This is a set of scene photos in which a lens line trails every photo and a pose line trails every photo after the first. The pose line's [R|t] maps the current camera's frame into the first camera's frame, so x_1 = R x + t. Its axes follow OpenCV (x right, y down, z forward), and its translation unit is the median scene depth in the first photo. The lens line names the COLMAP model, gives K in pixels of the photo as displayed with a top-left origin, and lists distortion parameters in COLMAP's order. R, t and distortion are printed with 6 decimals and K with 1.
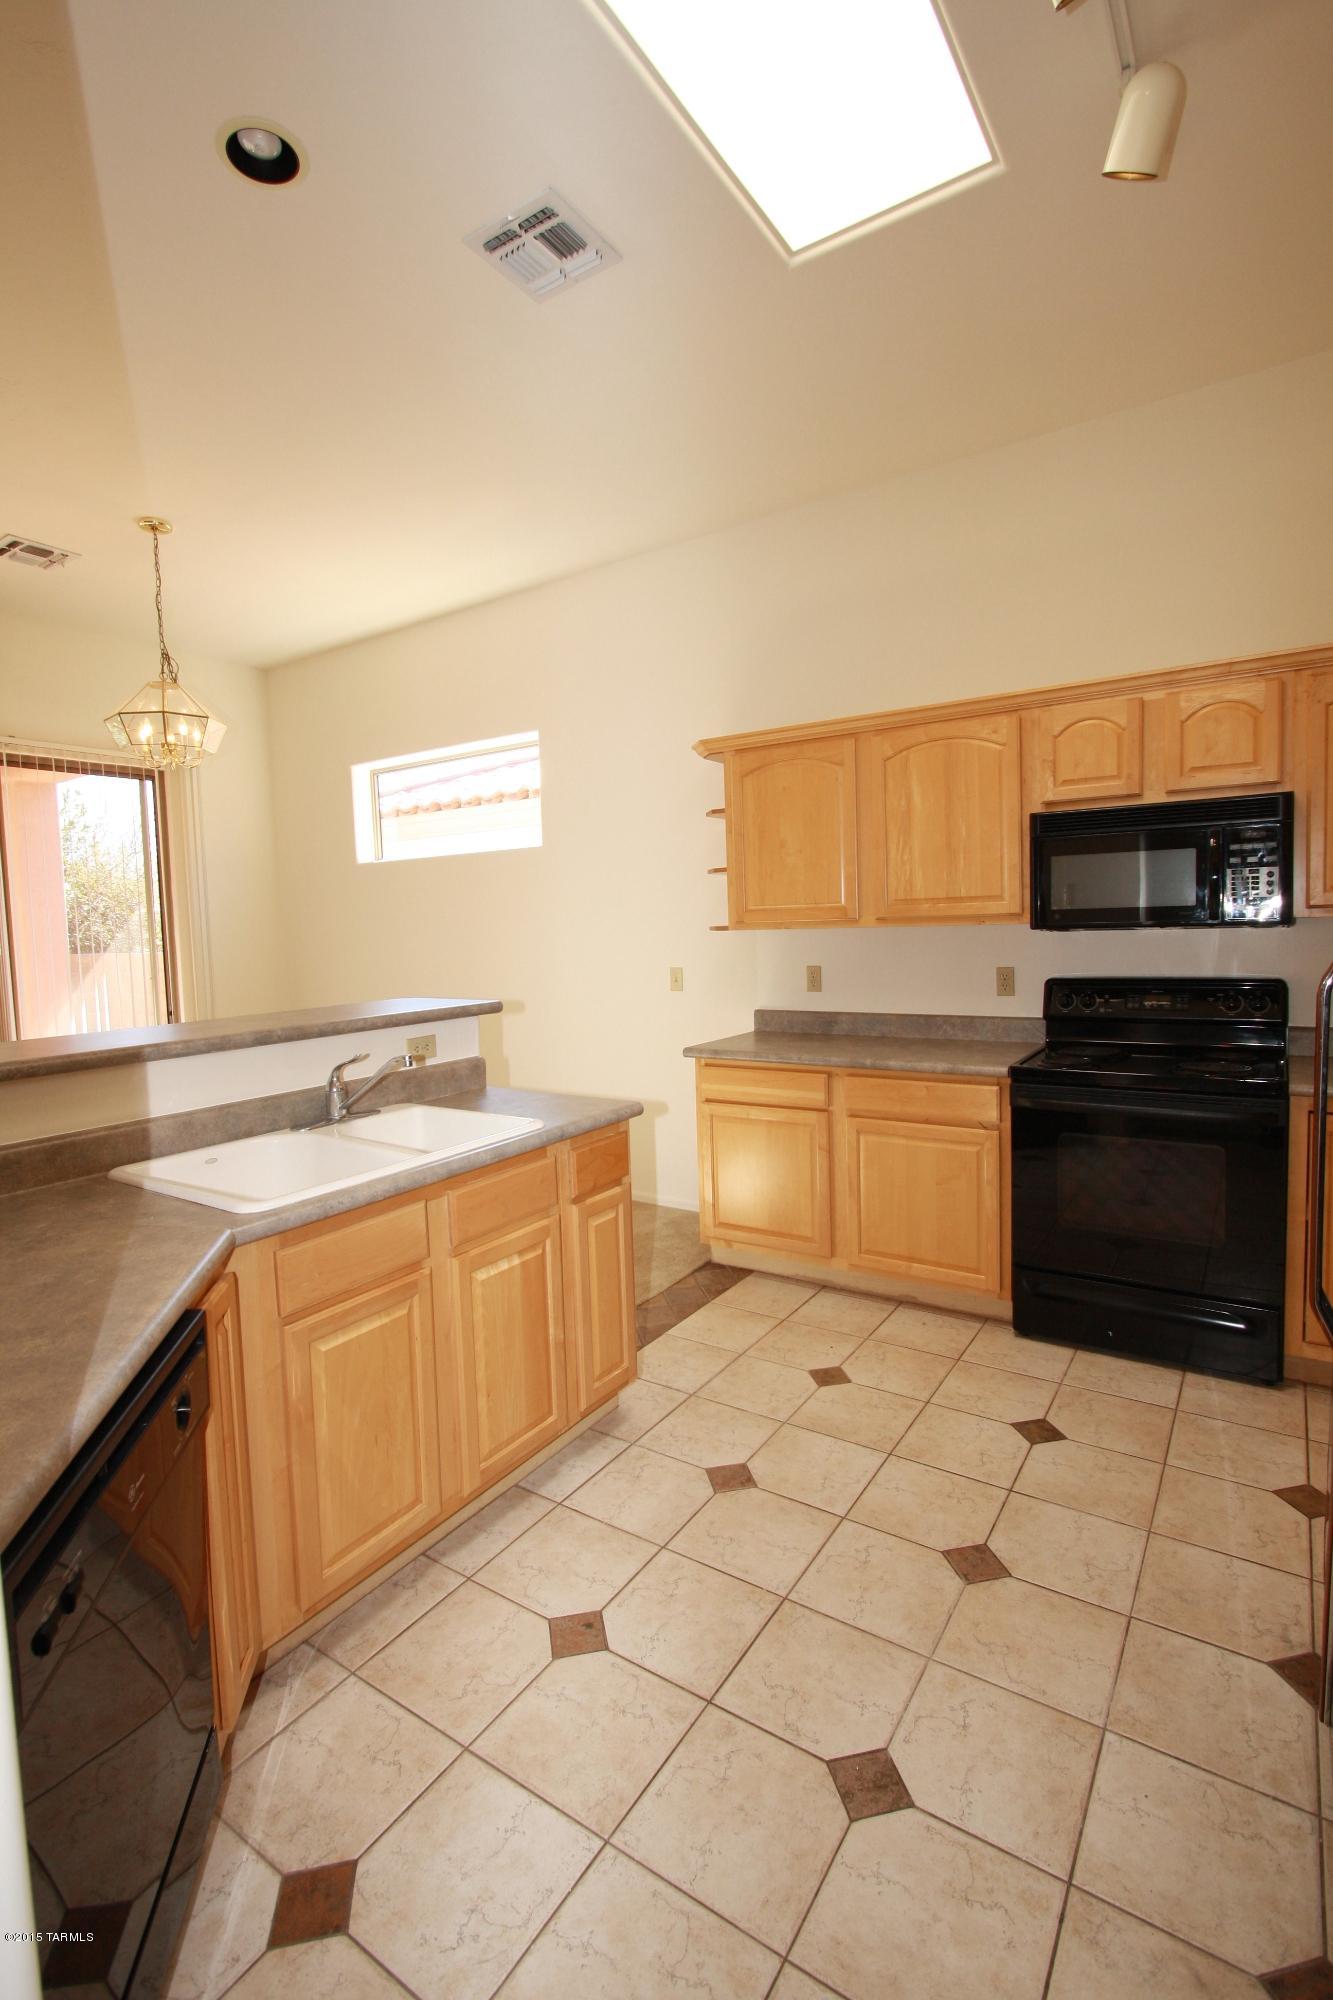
lens RADIAL K [[929.1, 0, 673.8], [0, 929.1, 995.9], [0, 0, 1]] dist [-0.017711, 0.002571]
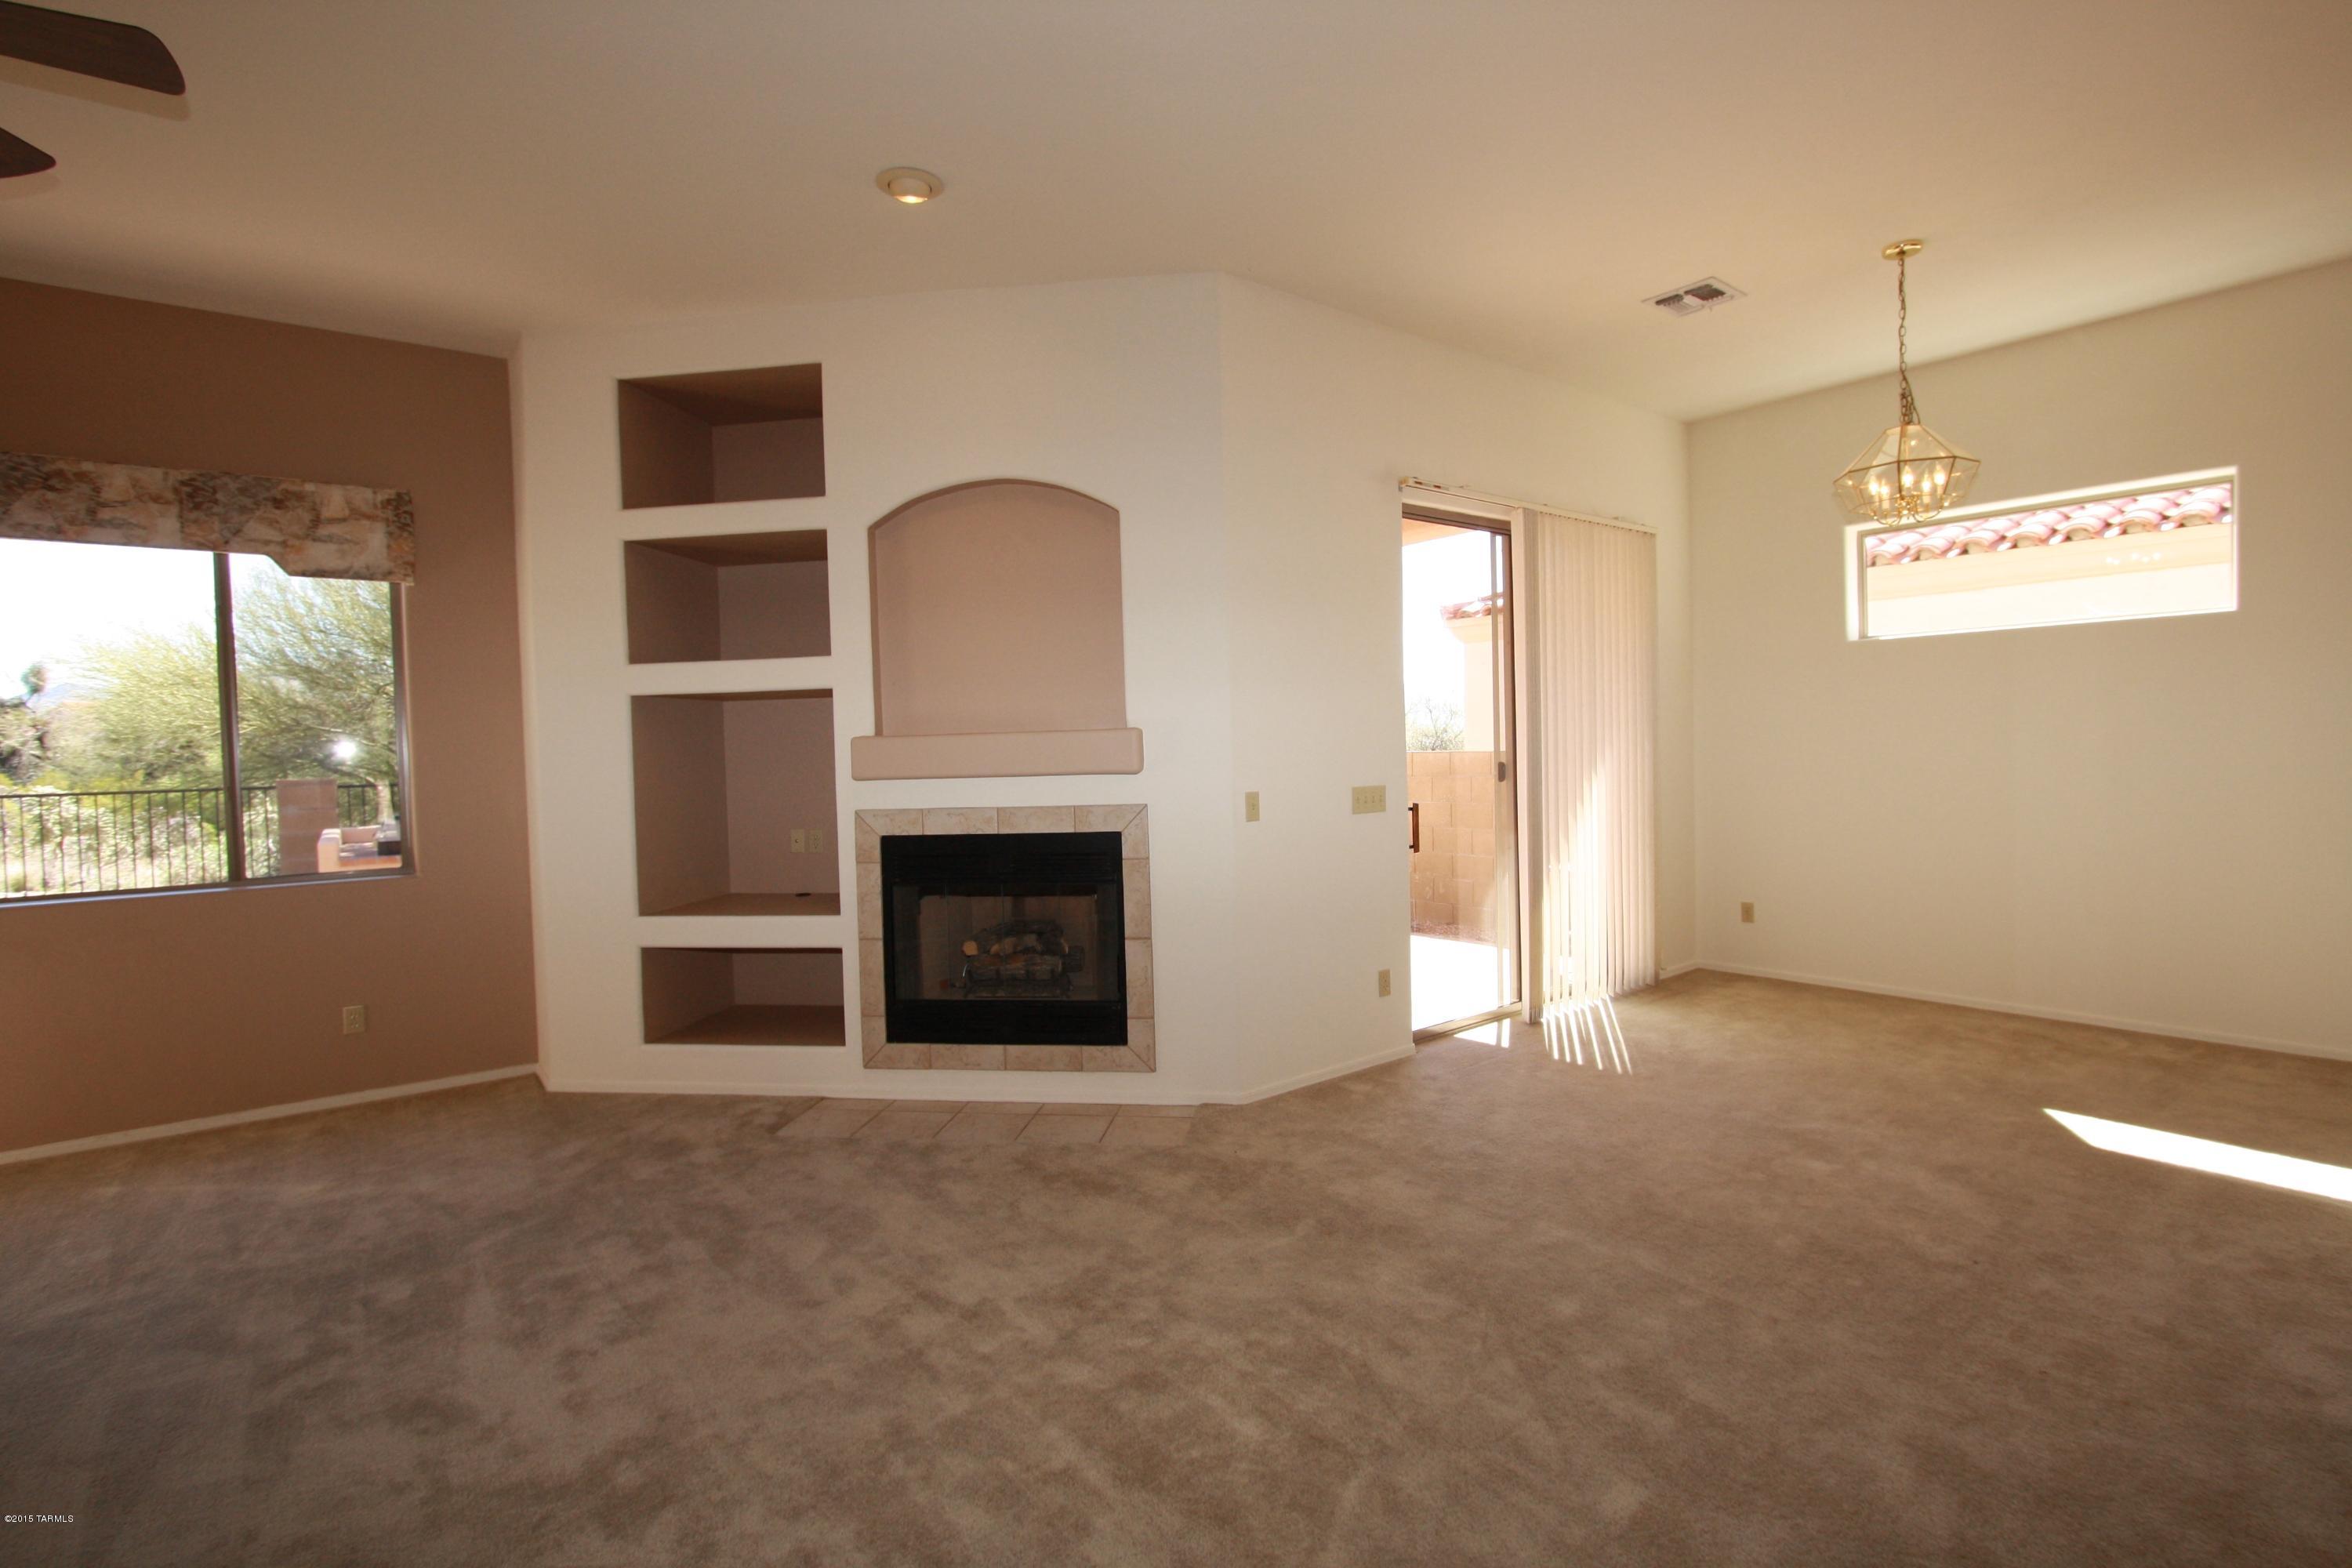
lens RADIAL K [[1092.6, 0, 1196.2], [0, 1092.6, 775.9], [0, 0, 1]] dist [-0.017711, 0.002571]
pose [[0.948298, 0.011844, -0.317160, -0.586213], [-0.025082, 0.998975, -0.037688, 0.030470], [0.316388, 0.043695, 0.947623, -0.112621]]
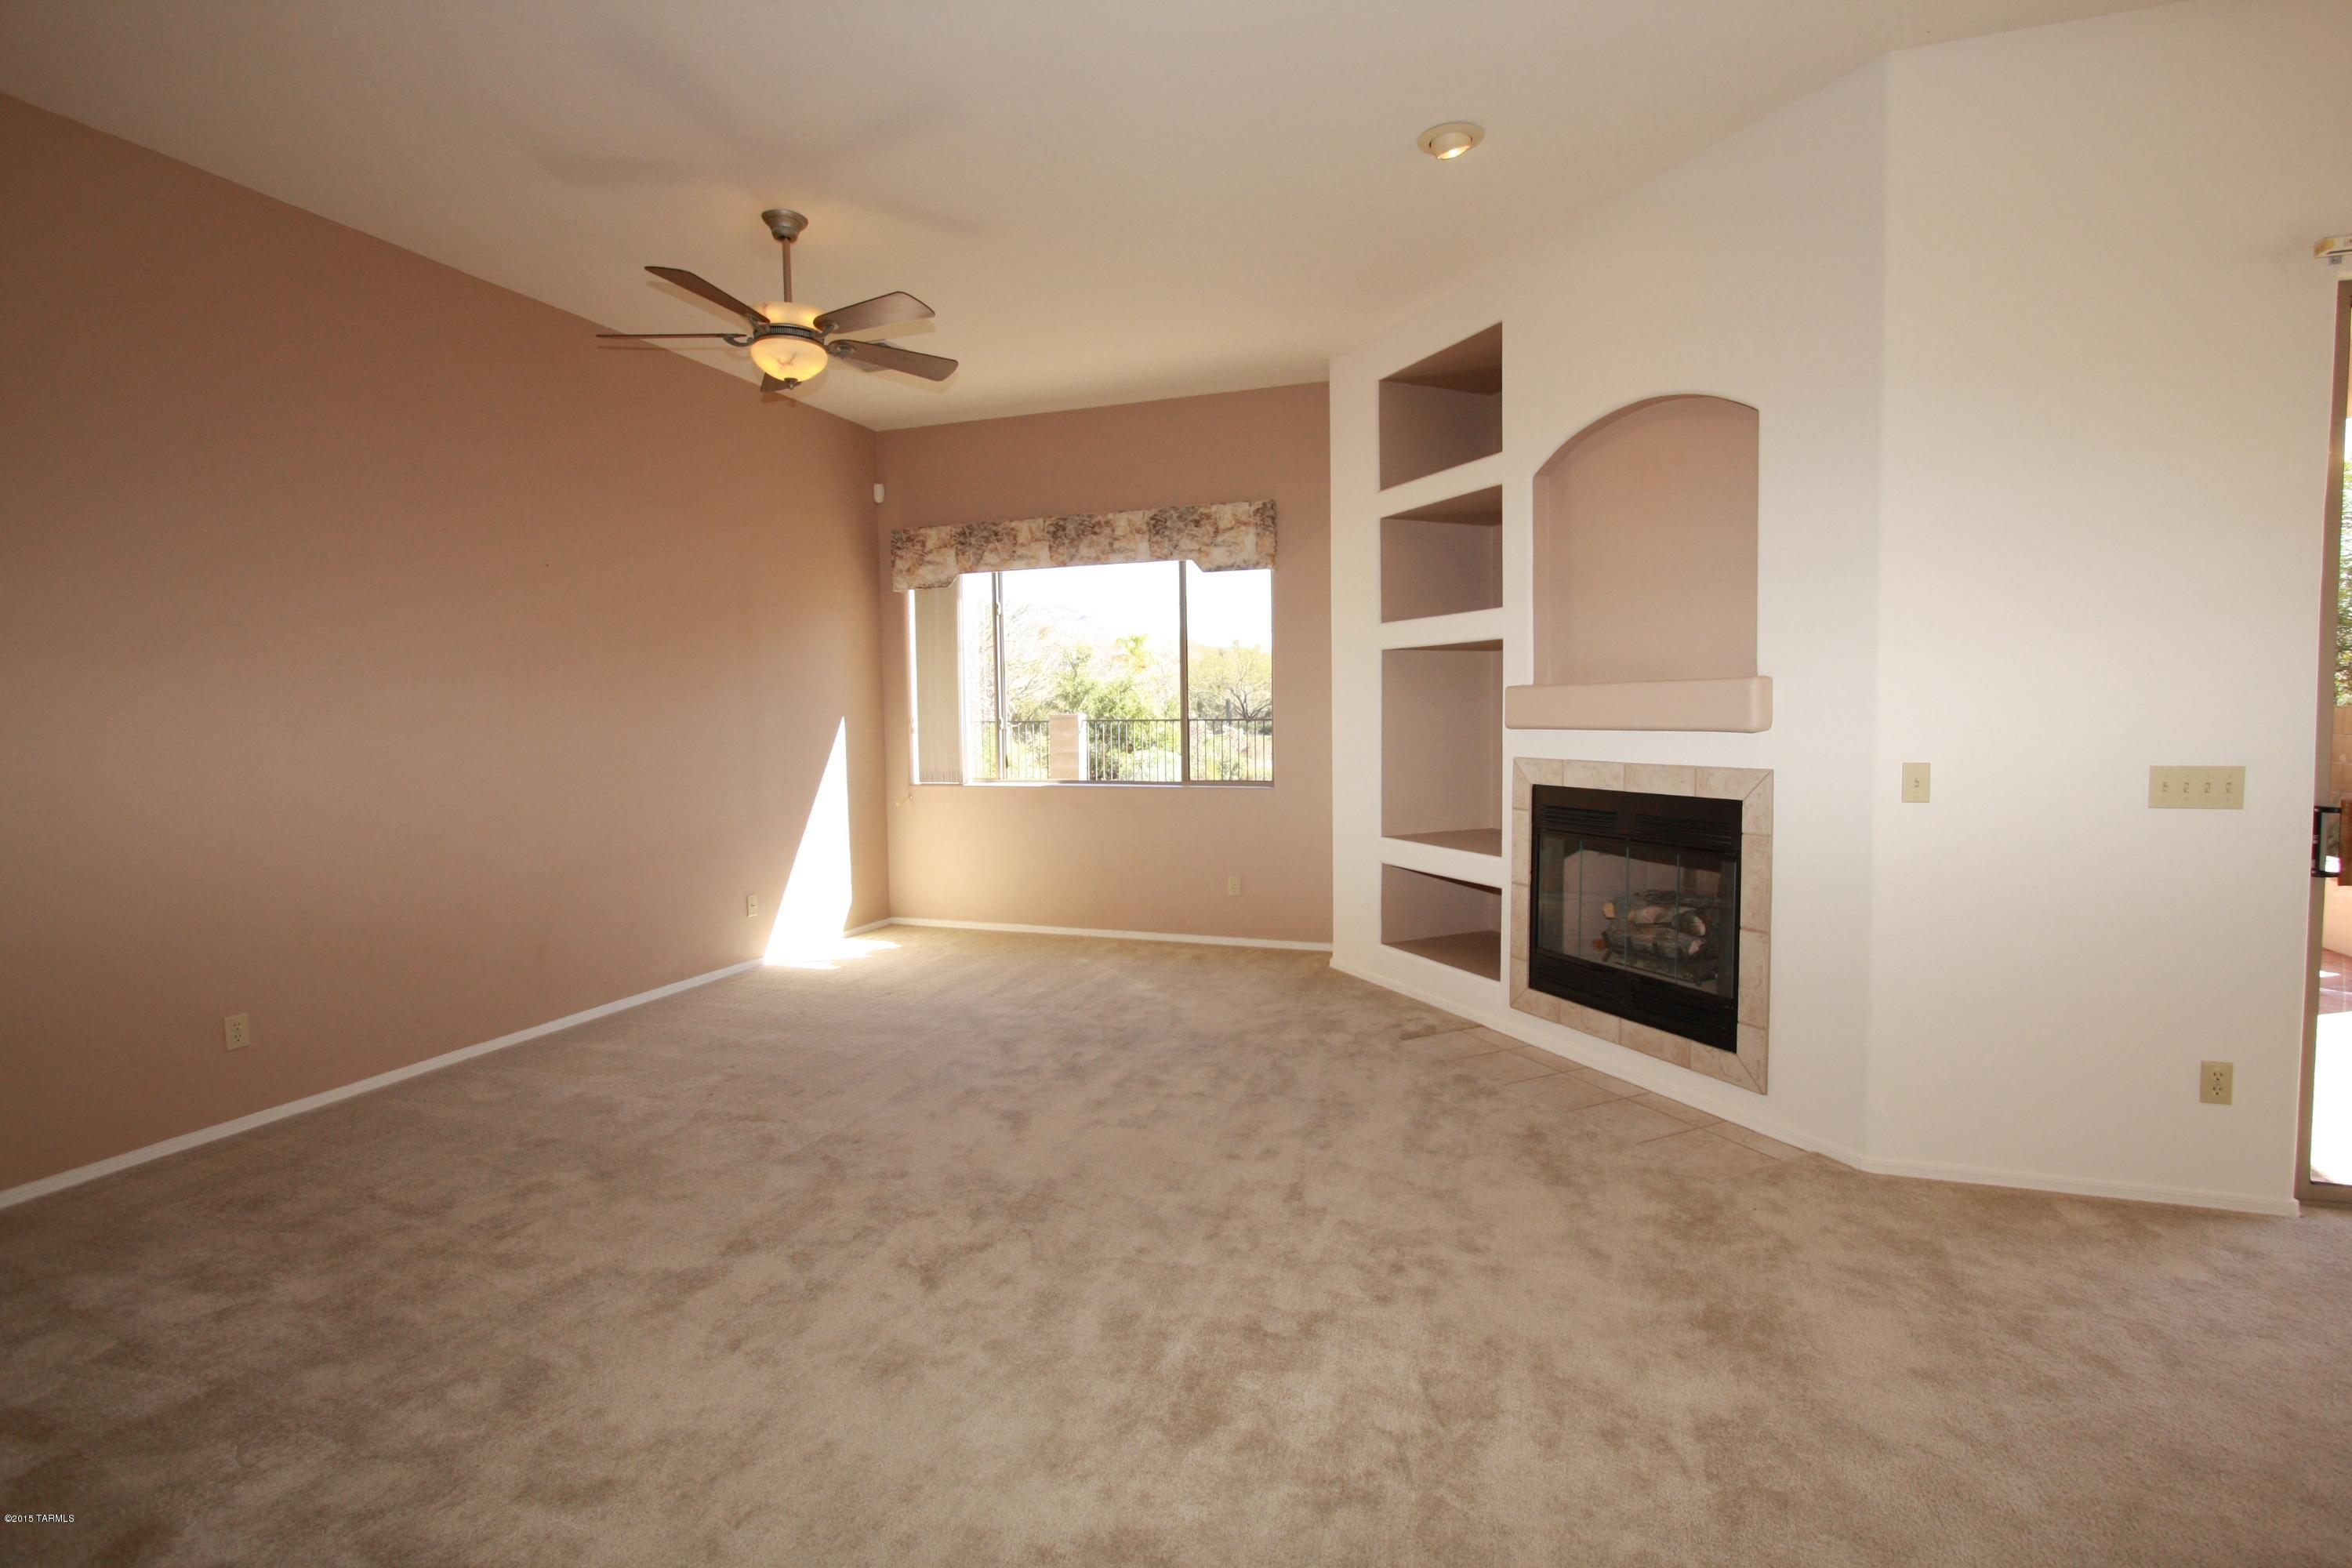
lens RADIAL K [[1092.6, 0, 1200.3], [0, 1092.6, 773.9], [0, 0, 1]] dist [-0.017711, 0.002571]
pose [[0.247964, 0.082462, -0.965253, -0.355814], [-0.069604, 0.995312, 0.067149, 0.007054], [0.966265, 0.050535, 0.252542, 0.119271]]
